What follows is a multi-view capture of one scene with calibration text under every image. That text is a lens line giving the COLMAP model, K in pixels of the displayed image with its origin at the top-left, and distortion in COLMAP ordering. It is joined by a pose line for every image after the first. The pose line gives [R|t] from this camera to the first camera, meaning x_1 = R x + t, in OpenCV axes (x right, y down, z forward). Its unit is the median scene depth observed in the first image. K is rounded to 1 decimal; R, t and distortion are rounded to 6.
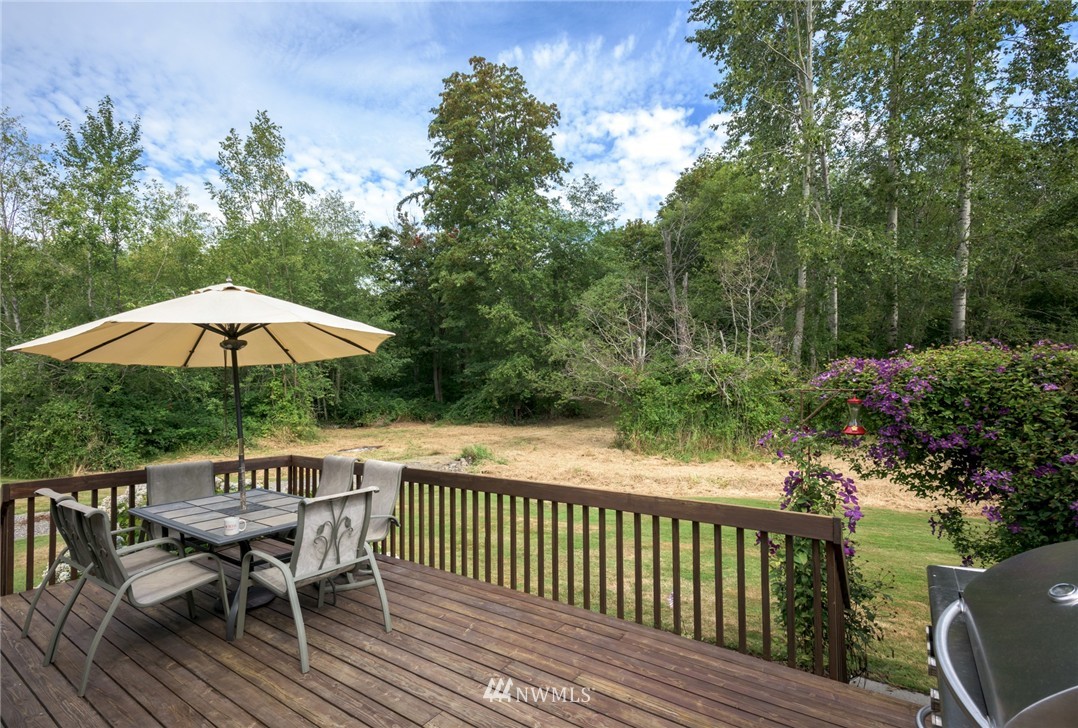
lens RADIAL K [[522.5, 0, 536.2], [0, 522.5, 383.5], [0, 0, 1]] dist [-0.000034, 0.000135]
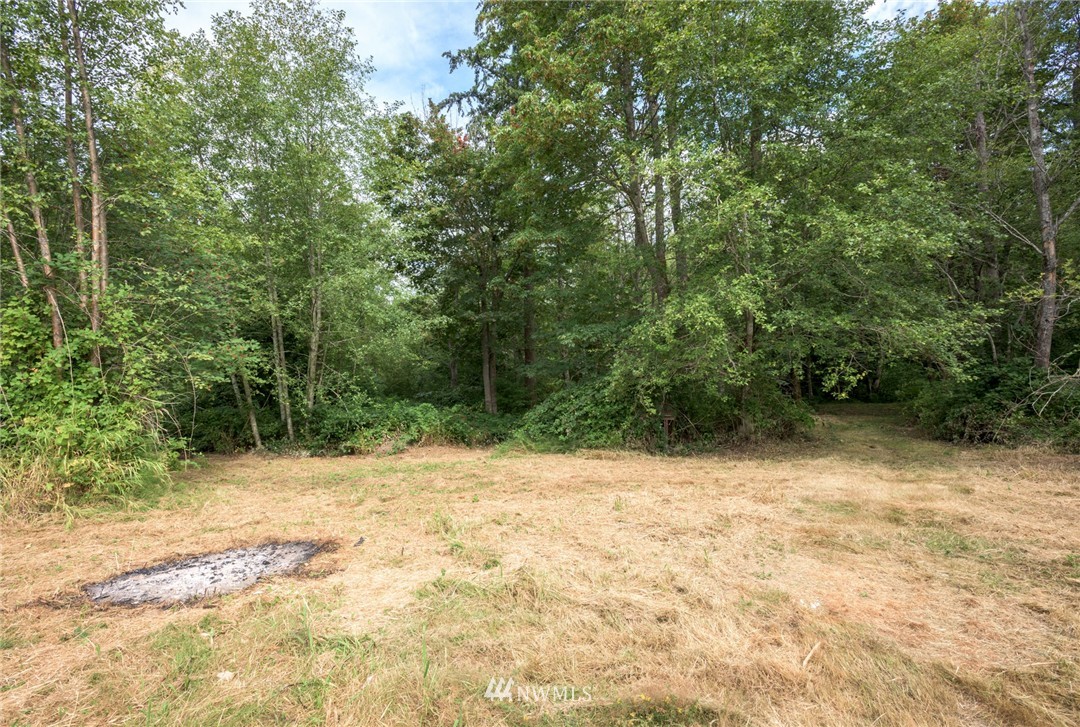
lens RADIAL K [[523.4, 0, 537.2], [0, 523.4, 383.1], [0, 0, 1]] dist [-0.000034, 0.000135]
pose [[0.997964, 0.000752, -0.063773, -0.110349], [-0.003789, 0.998863, -0.047522, 0.033815], [0.063665, 0.047667, 0.996832, 0.458564]]
